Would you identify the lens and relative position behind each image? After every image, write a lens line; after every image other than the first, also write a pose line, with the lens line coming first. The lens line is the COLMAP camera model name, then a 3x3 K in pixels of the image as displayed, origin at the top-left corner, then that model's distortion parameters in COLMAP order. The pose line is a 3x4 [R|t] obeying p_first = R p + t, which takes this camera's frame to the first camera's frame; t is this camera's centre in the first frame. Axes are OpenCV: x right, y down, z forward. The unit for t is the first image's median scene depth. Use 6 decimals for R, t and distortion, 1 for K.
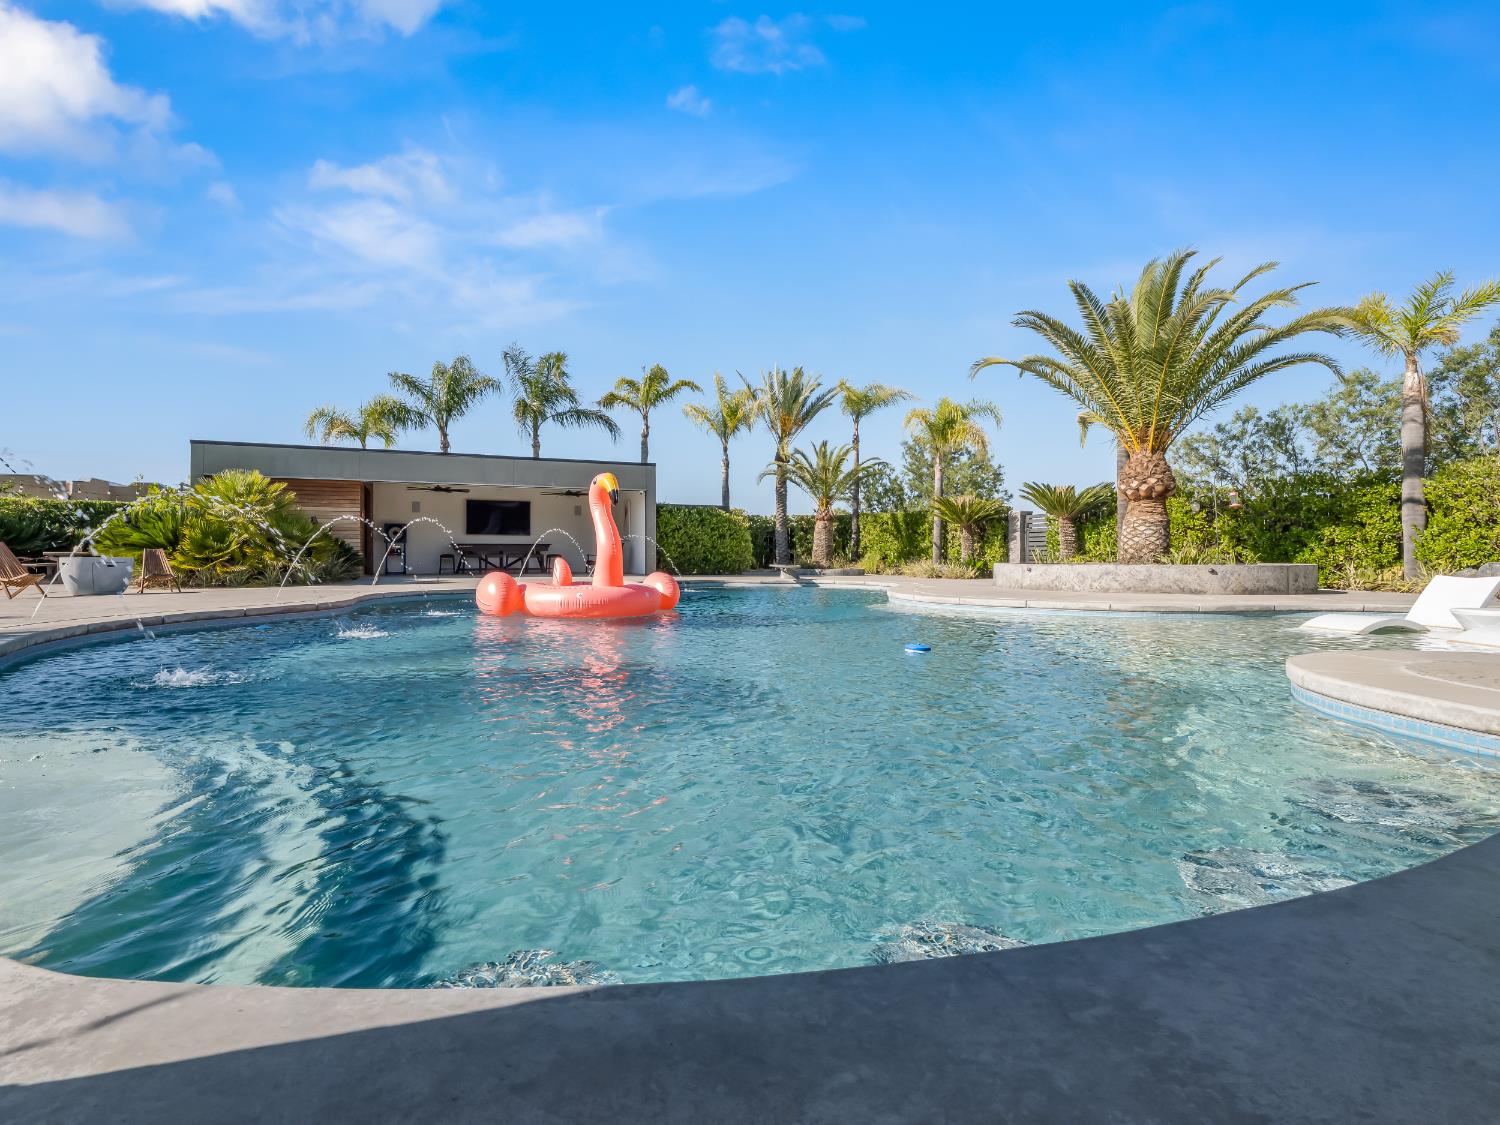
lens RADIAL K [[726.9, 0, 750.5], [0, 726.9, 561.1], [0, 0, 1]] dist [-0.012624, -0.000237]
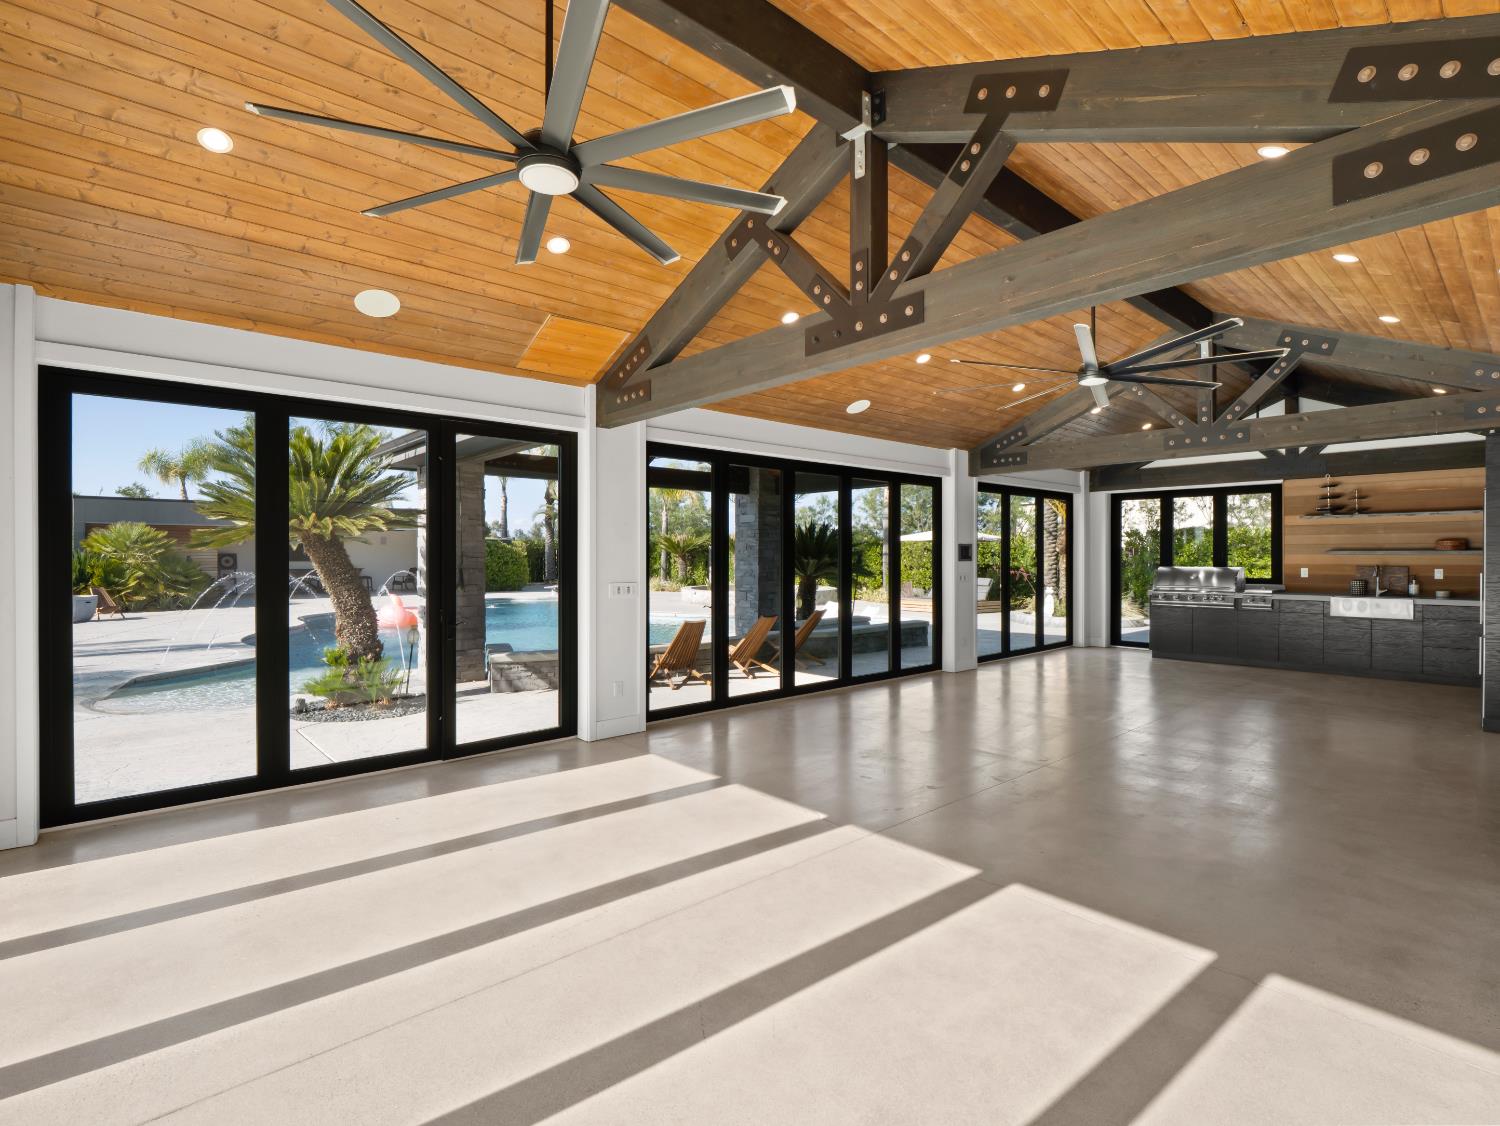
lens RADIAL K [[726.9, 0, 758.6], [0, 726.9, 560.7], [0, 0, 1]] dist [-0.012624, -0.000237]
pose [[0.945955, -0.000052, 0.324297, -0.031841], [-0.002907, 0.999958, 0.008640, -0.049309], [-0.324284, -0.009115, 0.945916, -0.427911]]
